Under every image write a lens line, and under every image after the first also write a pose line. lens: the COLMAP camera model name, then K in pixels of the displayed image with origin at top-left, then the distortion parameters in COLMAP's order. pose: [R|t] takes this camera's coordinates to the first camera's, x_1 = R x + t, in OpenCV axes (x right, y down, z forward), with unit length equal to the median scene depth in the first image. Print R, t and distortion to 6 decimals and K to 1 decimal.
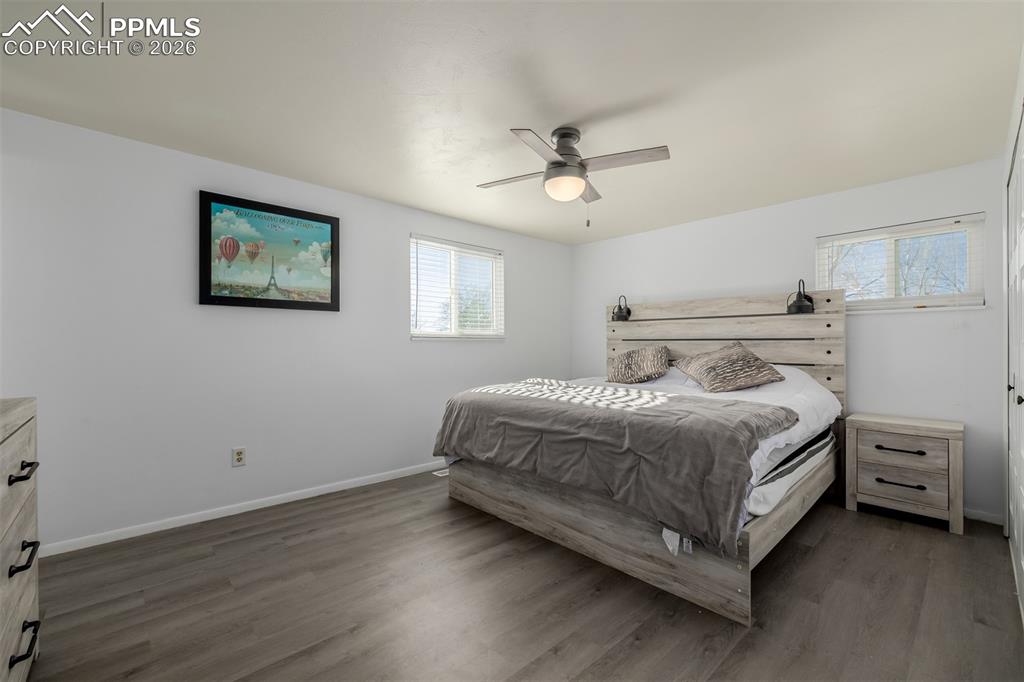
lens RADIAL K [[434.7, 0, 511.4], [0, 434.7, 343.1], [0, 0, 1]] dist [0.001635, -0.000592]
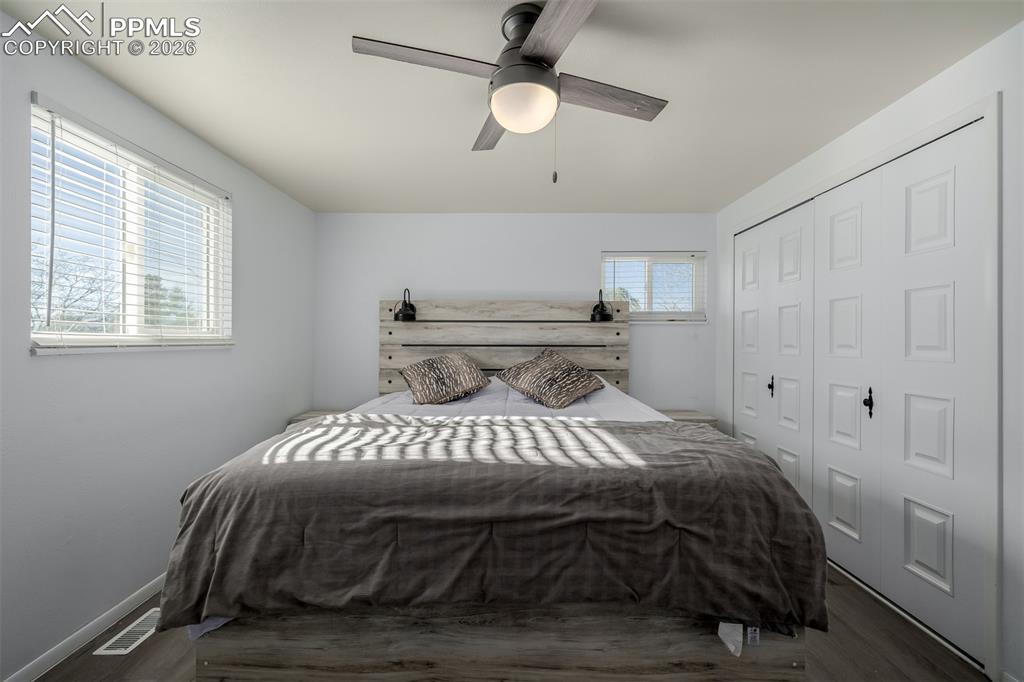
lens RADIAL K [[434.7, 0, 511.8], [0, 434.7, 336.1], [0, 0, 1]] dist [0.001635, -0.000592]
pose [[0.688294, 0.007132, 0.725397, -0.289459], [-0.003533, 0.999973, -0.006480, -0.031278], [-0.725423, 0.001898, 0.688301, 0.525059]]
